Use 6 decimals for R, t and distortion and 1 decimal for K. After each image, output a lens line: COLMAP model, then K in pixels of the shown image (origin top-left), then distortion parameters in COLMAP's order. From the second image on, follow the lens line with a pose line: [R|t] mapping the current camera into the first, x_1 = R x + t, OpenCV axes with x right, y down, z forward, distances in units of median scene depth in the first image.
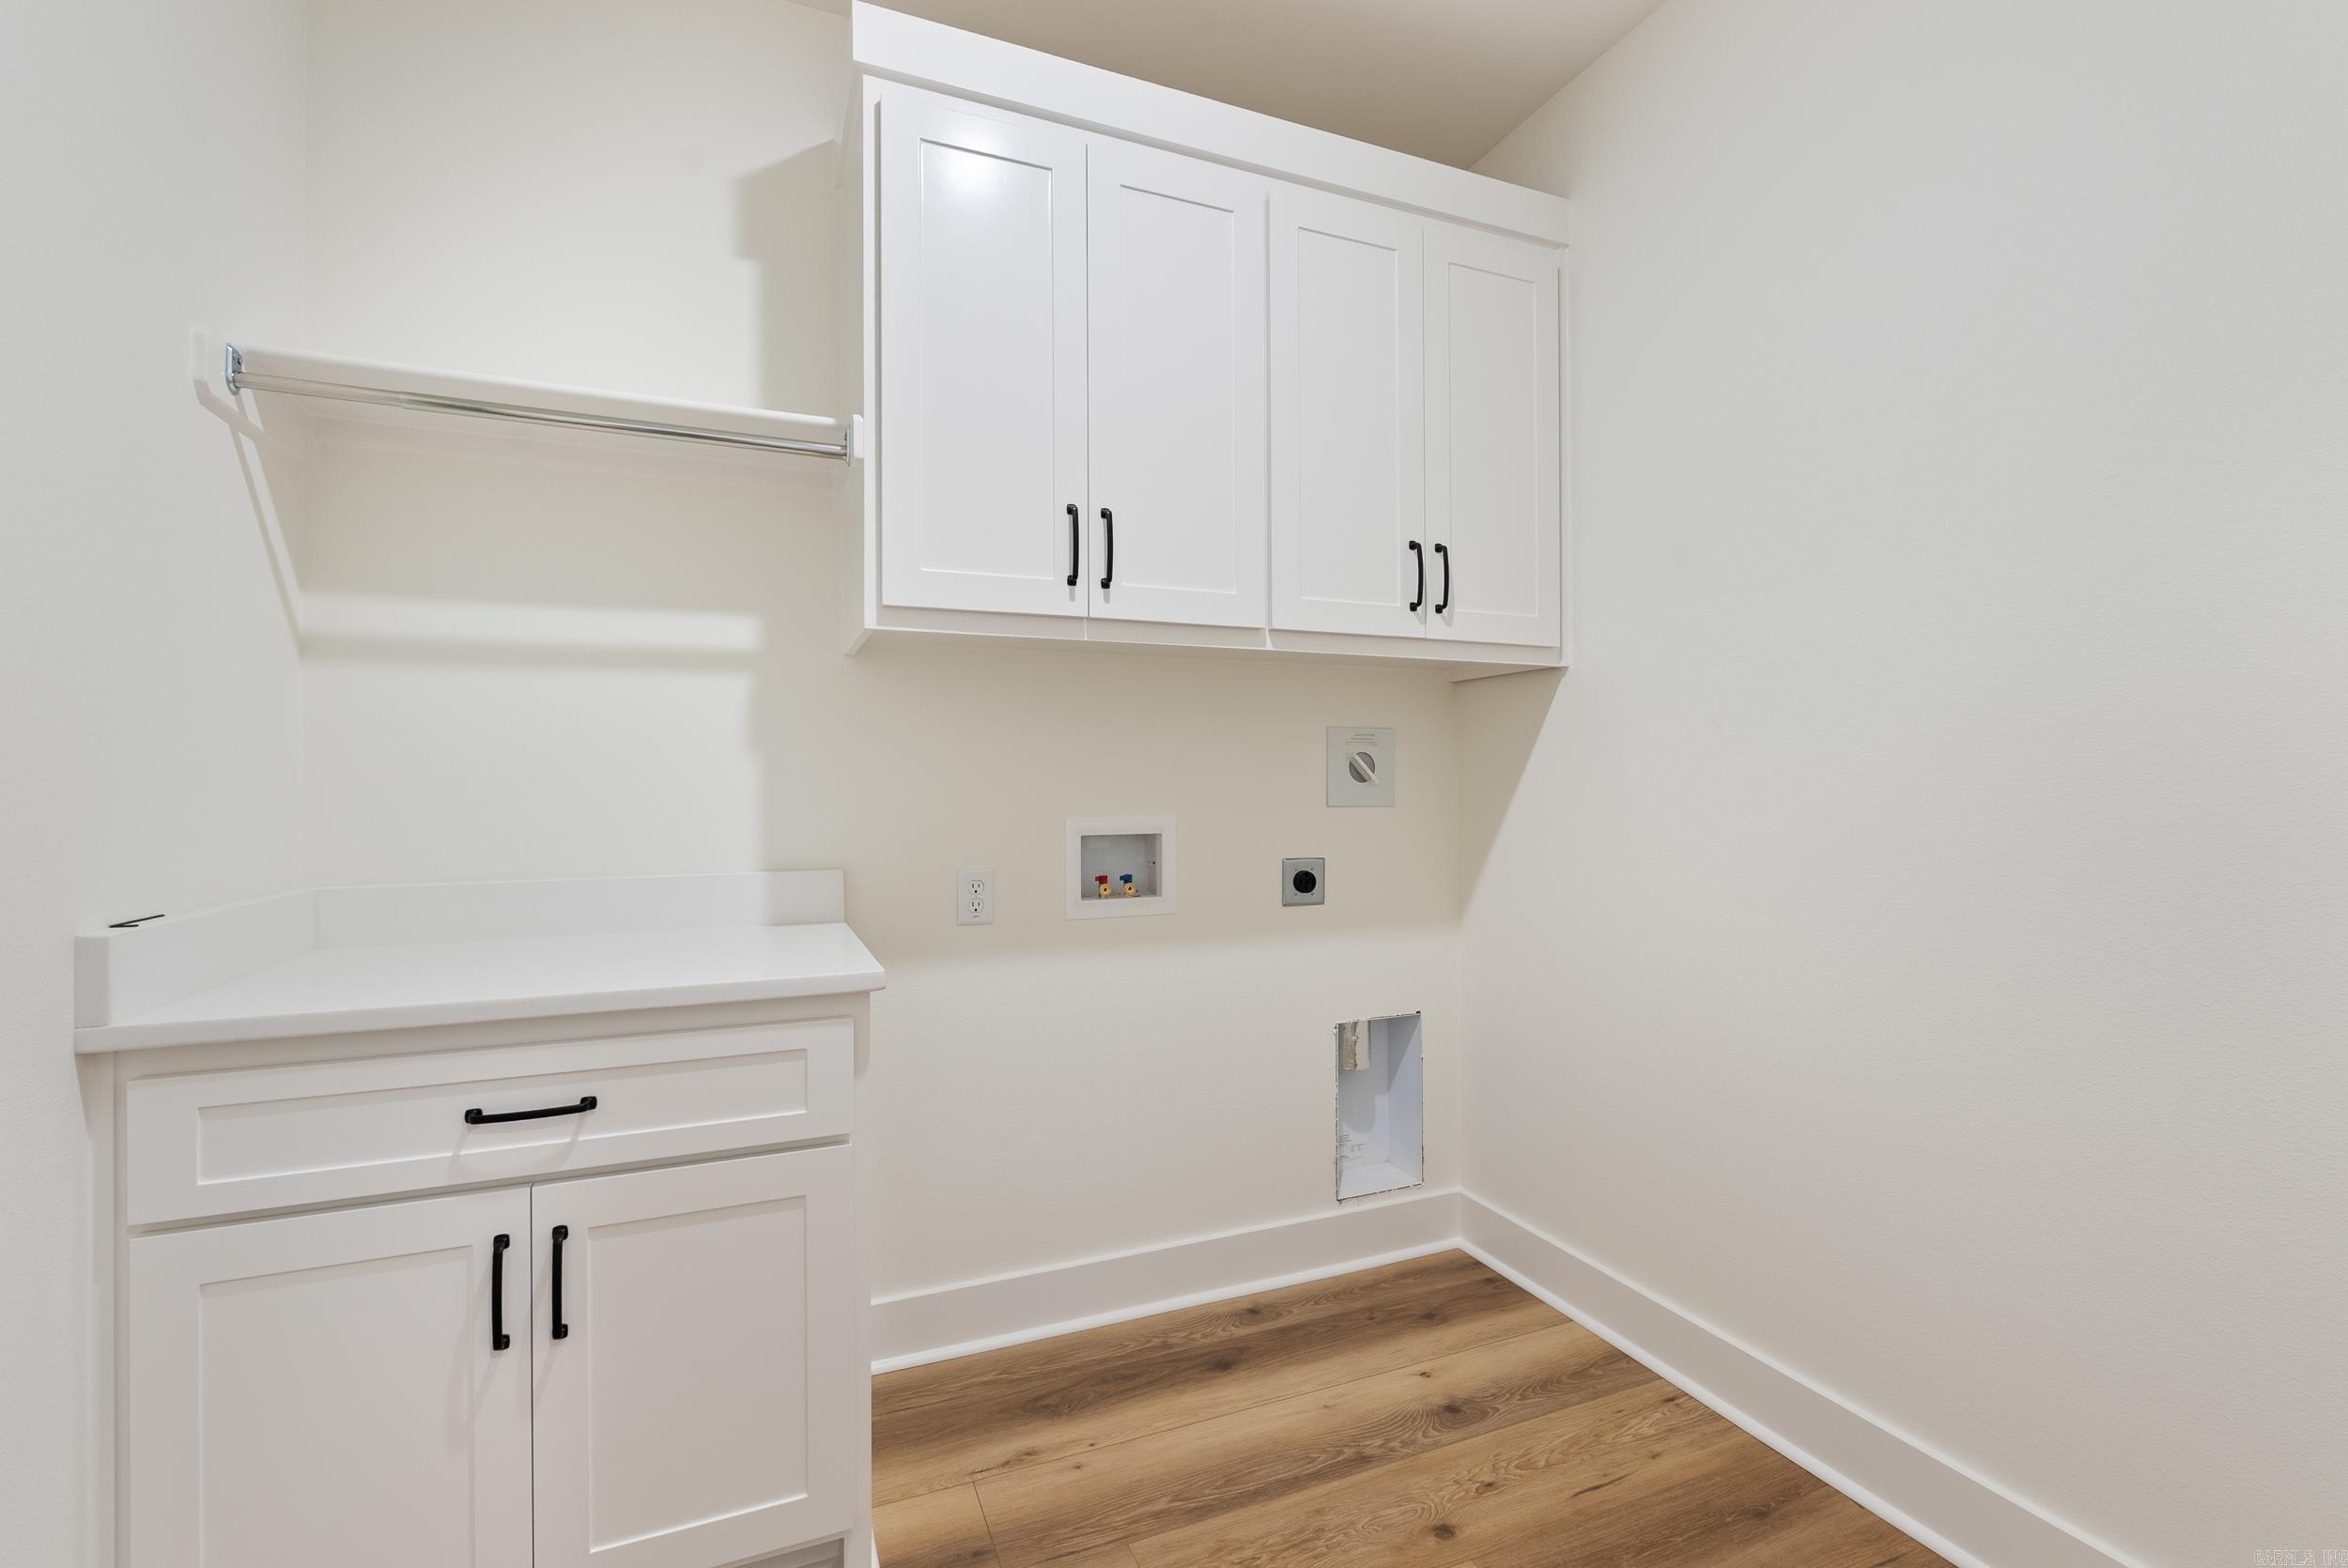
lens RADIAL K [[1054.1, 0, 1171.9], [0, 1054.1, 783.0], [0, 0, 1]] dist [-0.004485, -0.000265]
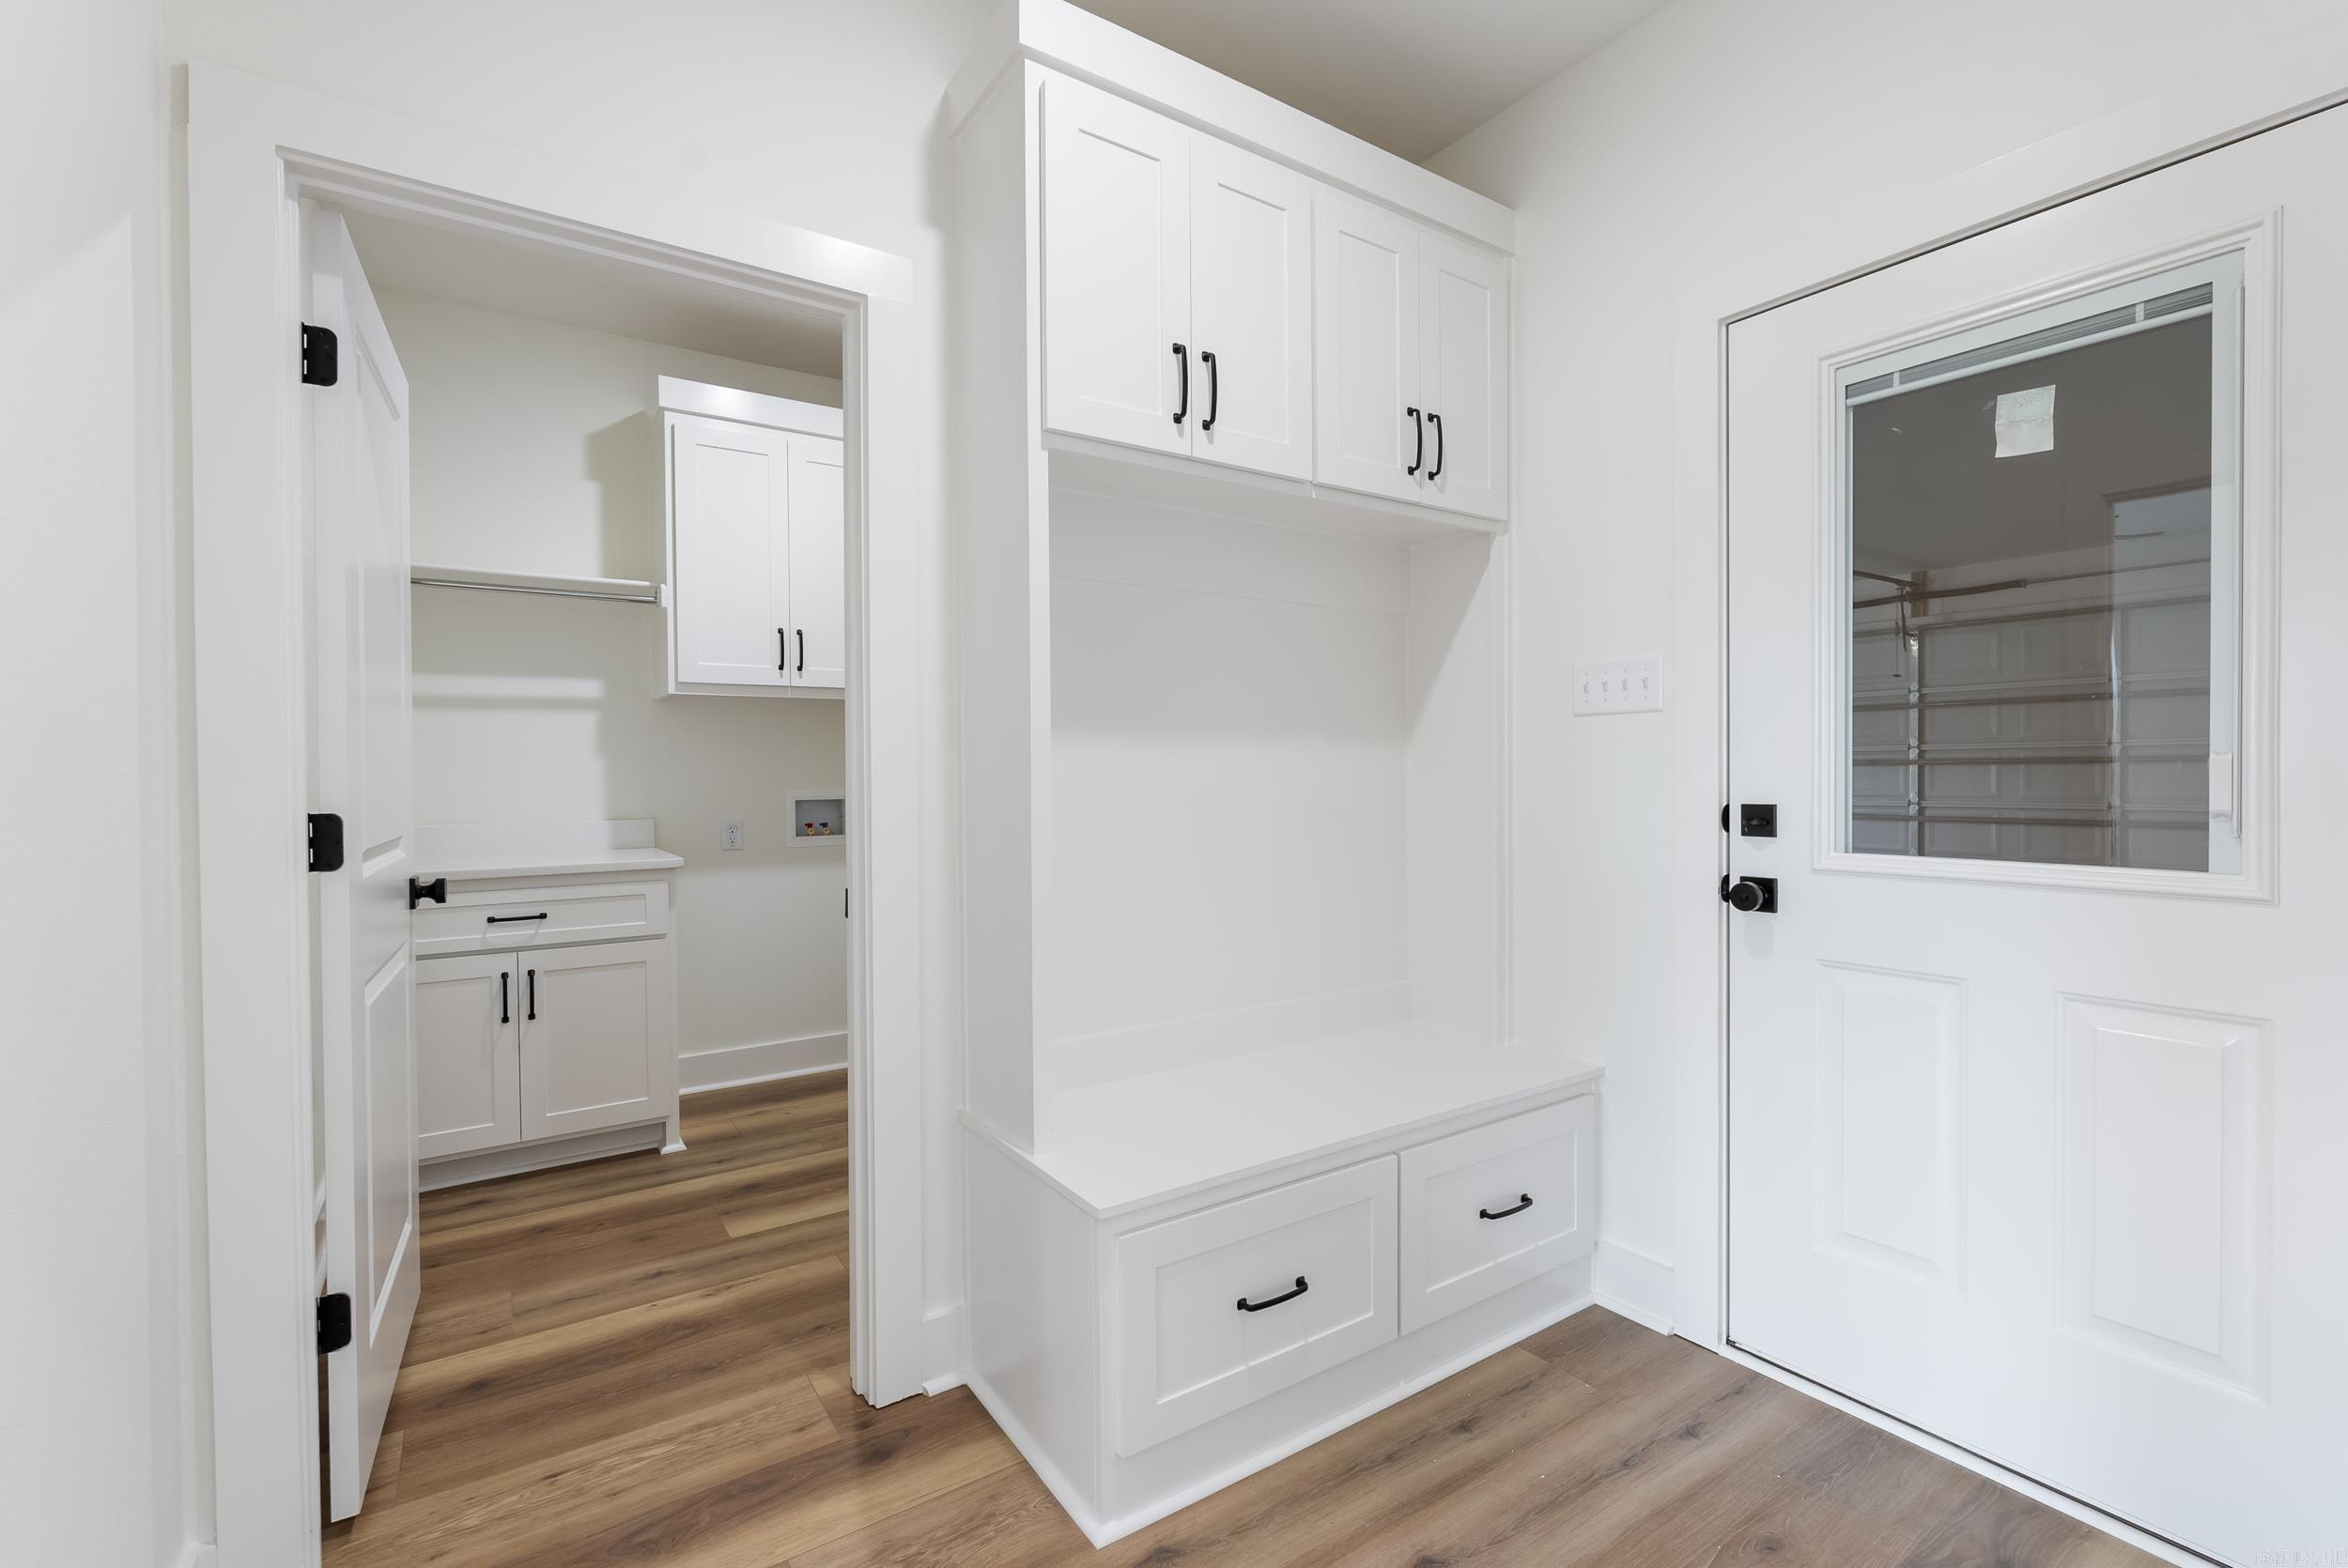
lens RADIAL K [[1054.1, 0, 1184.2], [0, 1054.1, 781.6], [0, 0, 1]] dist [-0.004485, -0.000265]
pose [[0.978574, -0.007551, 0.205757, 0.242344], [0.004955, 0.999902, 0.013126, -0.001992], [-0.205836, -0.011825, 0.978515, -1.111015]]
